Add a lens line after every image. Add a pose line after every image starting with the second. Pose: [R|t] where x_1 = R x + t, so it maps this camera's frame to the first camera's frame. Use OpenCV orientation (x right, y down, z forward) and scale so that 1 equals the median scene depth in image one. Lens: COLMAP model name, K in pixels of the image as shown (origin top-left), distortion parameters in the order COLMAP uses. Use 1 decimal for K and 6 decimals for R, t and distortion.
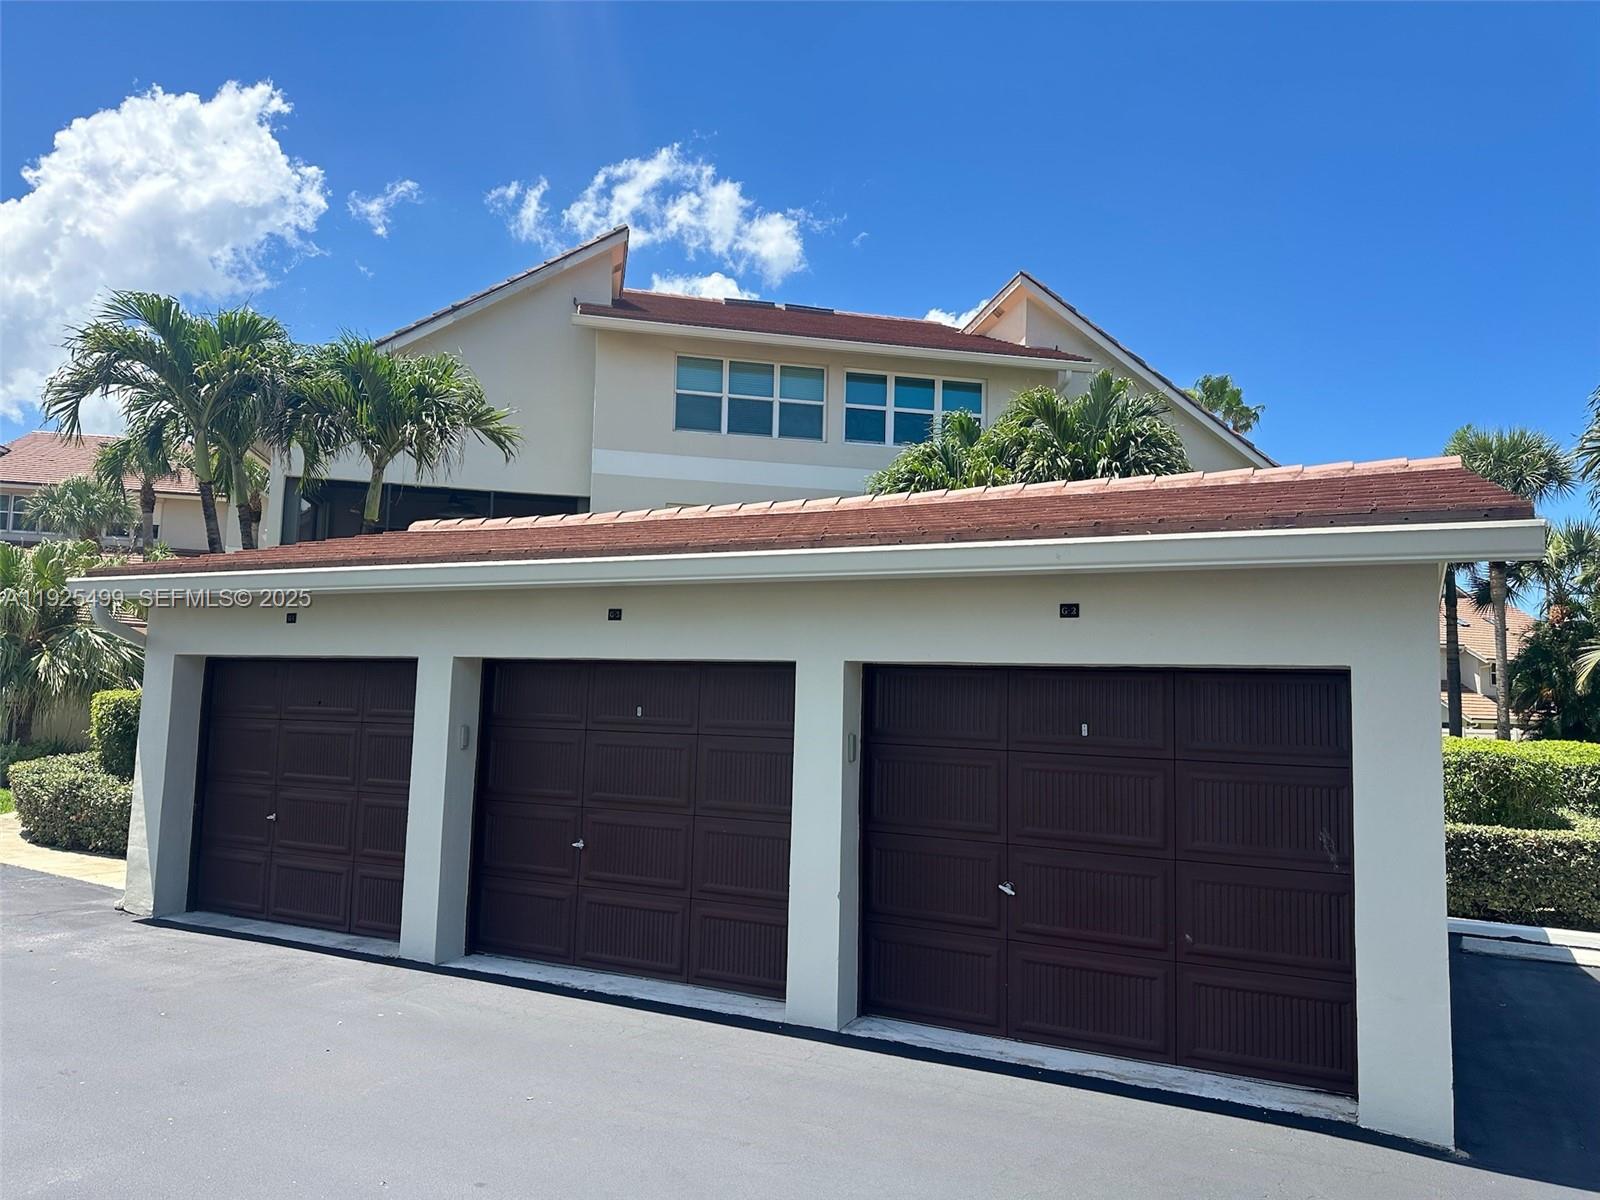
lens RADIAL K [[1129.9, 0, 801.1], [0, 1129.9, 595.1], [0, 0, 1]] dist [0.061595, -0.073296]
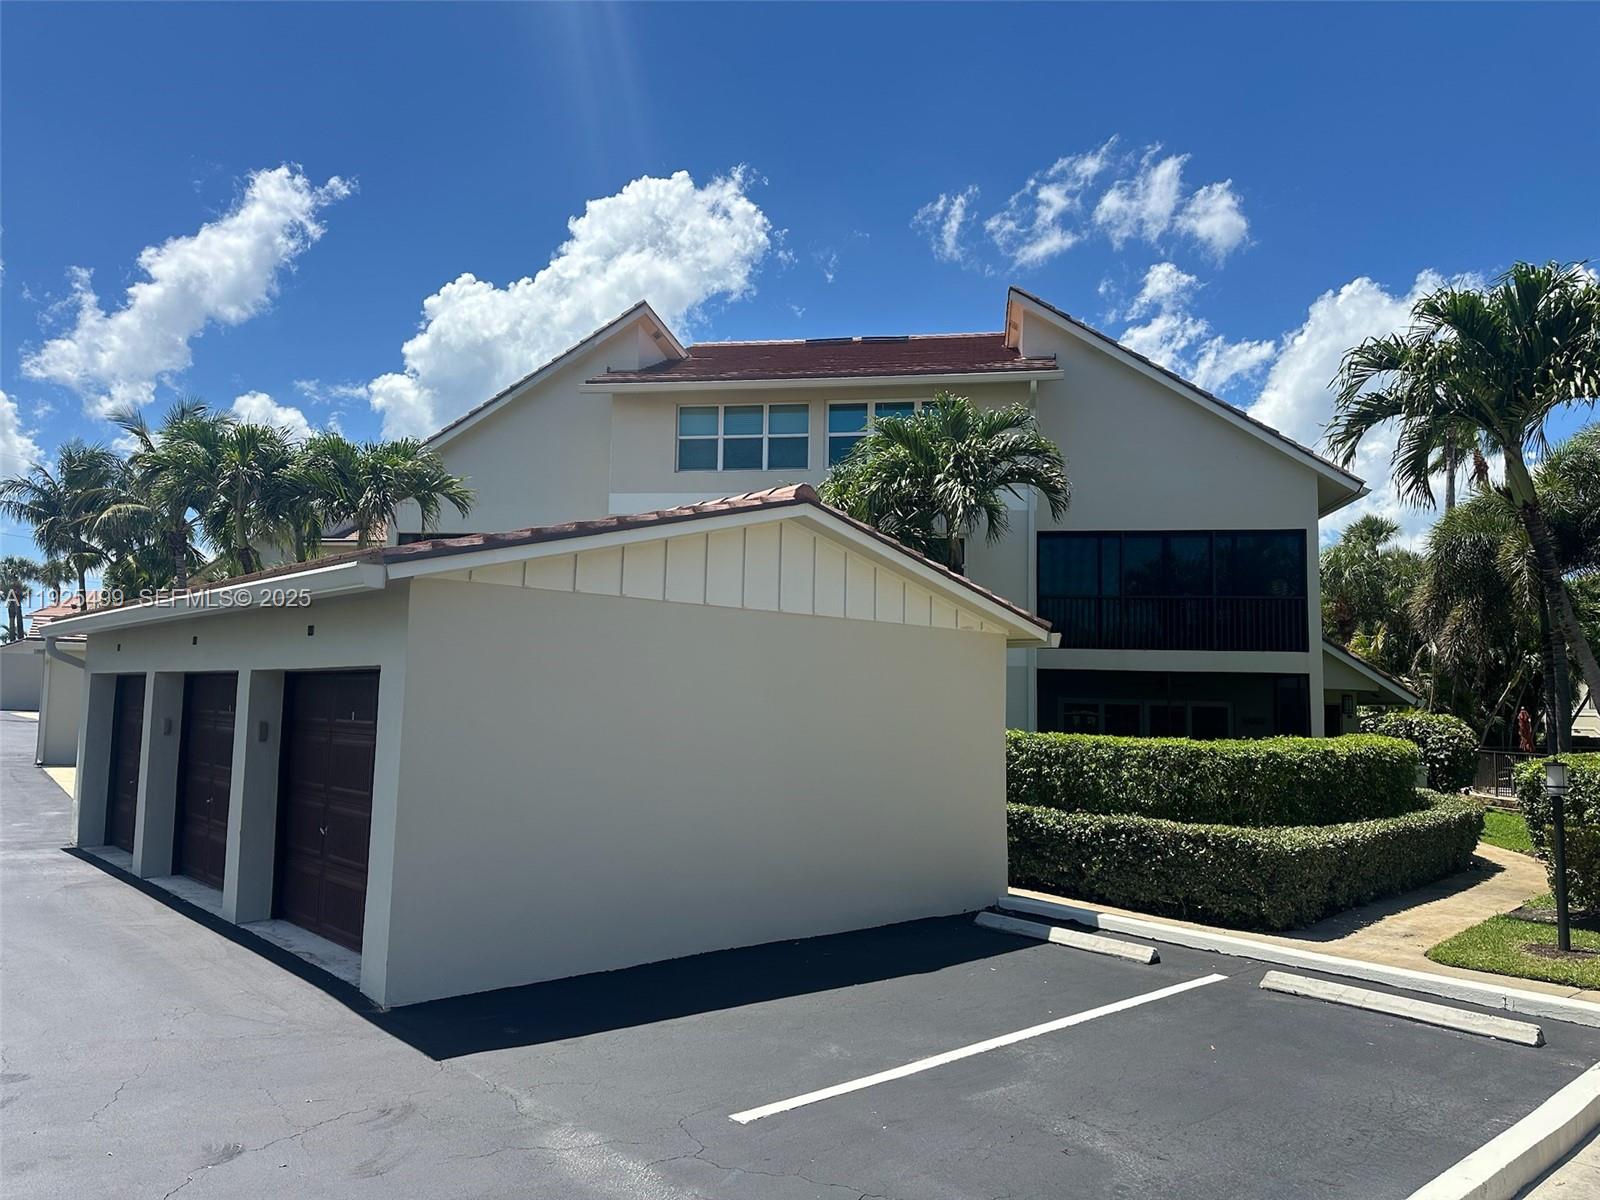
lens RADIAL K [[1129.9, 0, 795.3], [0, 1129.9, 602.8], [0, 0, 1]] dist [0.061595, -0.073296]
pose [[0.927949, -0.038526, -0.370711, 0.419805], [0.038508, 0.999231, -0.007451, 0.002909], [0.370713, -0.007361, 0.928718, -0.037098]]
